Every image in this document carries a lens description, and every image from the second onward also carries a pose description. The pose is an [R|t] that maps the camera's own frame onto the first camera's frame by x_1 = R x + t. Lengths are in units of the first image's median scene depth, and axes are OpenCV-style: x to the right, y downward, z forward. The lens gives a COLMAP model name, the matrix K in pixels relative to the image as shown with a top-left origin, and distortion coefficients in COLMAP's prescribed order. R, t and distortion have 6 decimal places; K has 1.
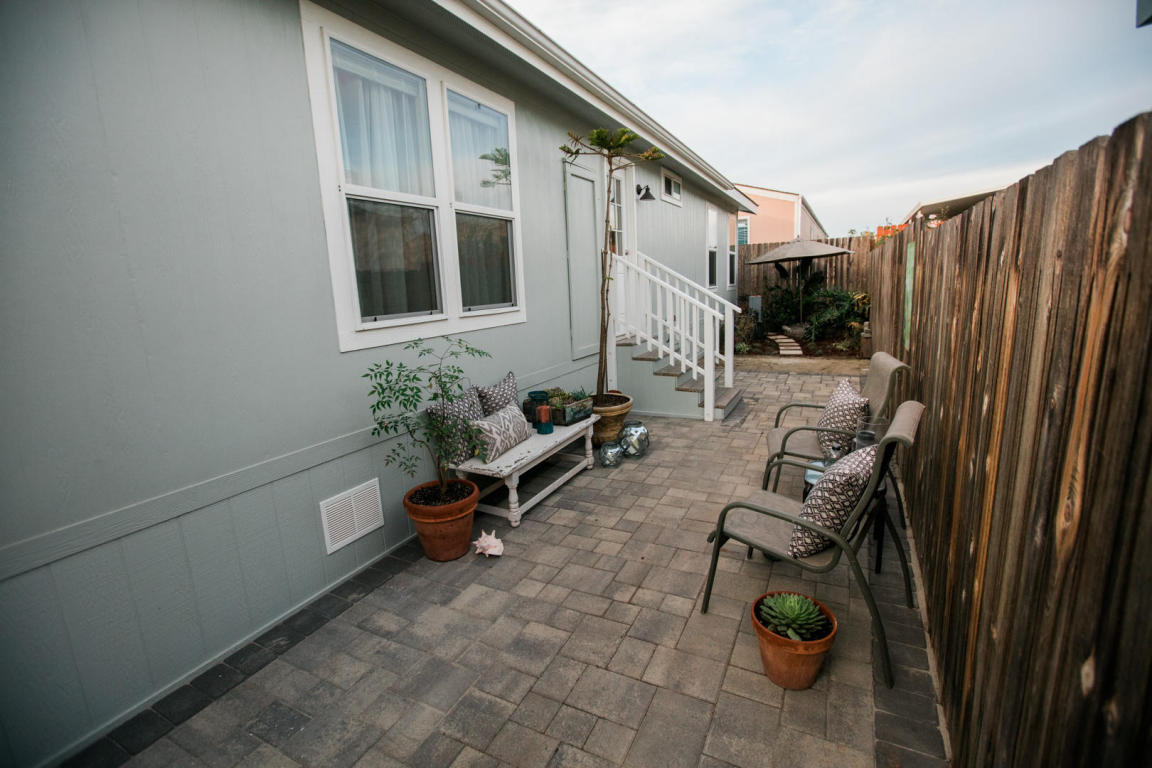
lens RADIAL K [[523.1, 0, 574.5], [0, 523.1, 381.1], [0, 0, 1]] dist [-0.053194, 0.019268]
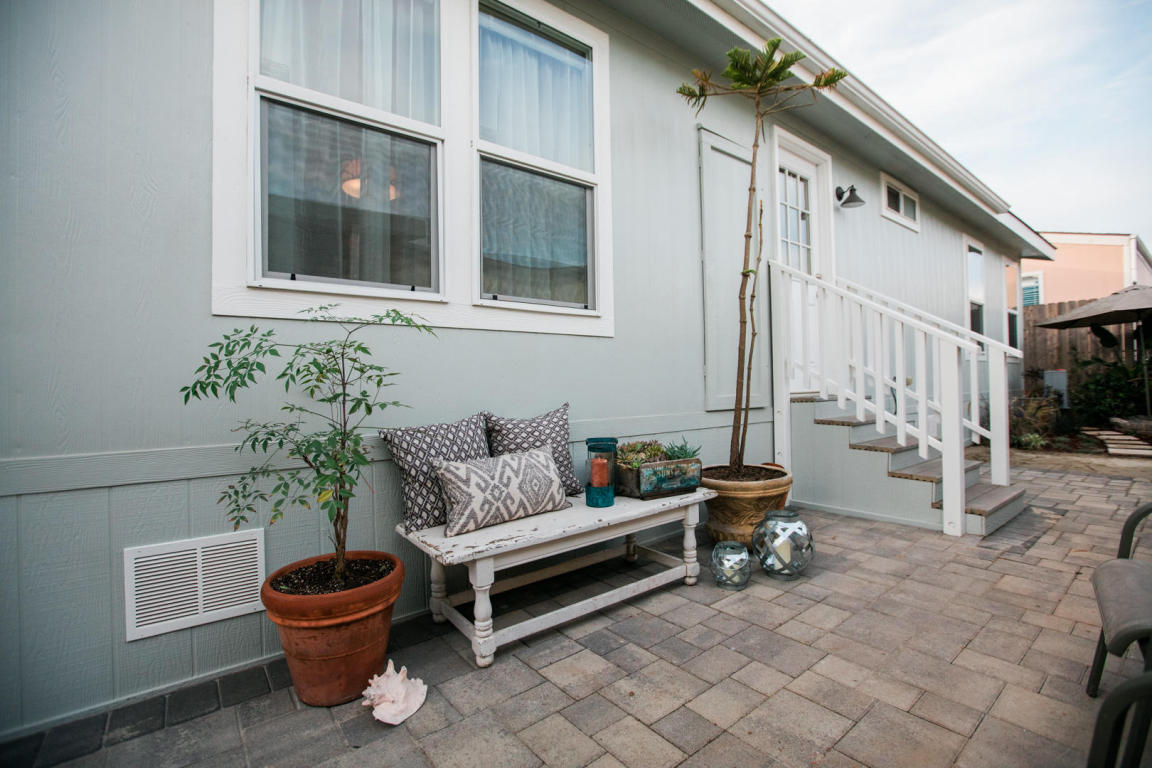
lens RADIAL K [[523.1, 0, 574.5], [0, 523.1, 381.1], [0, 0, 1]] dist [-0.053194, 0.019268]
pose [[0.907362, 0.025419, -0.419580, 0.143116], [-0.100067, 0.982536, -0.156875, 0.050606], [0.408265, 0.184329, 0.894060, 0.394882]]
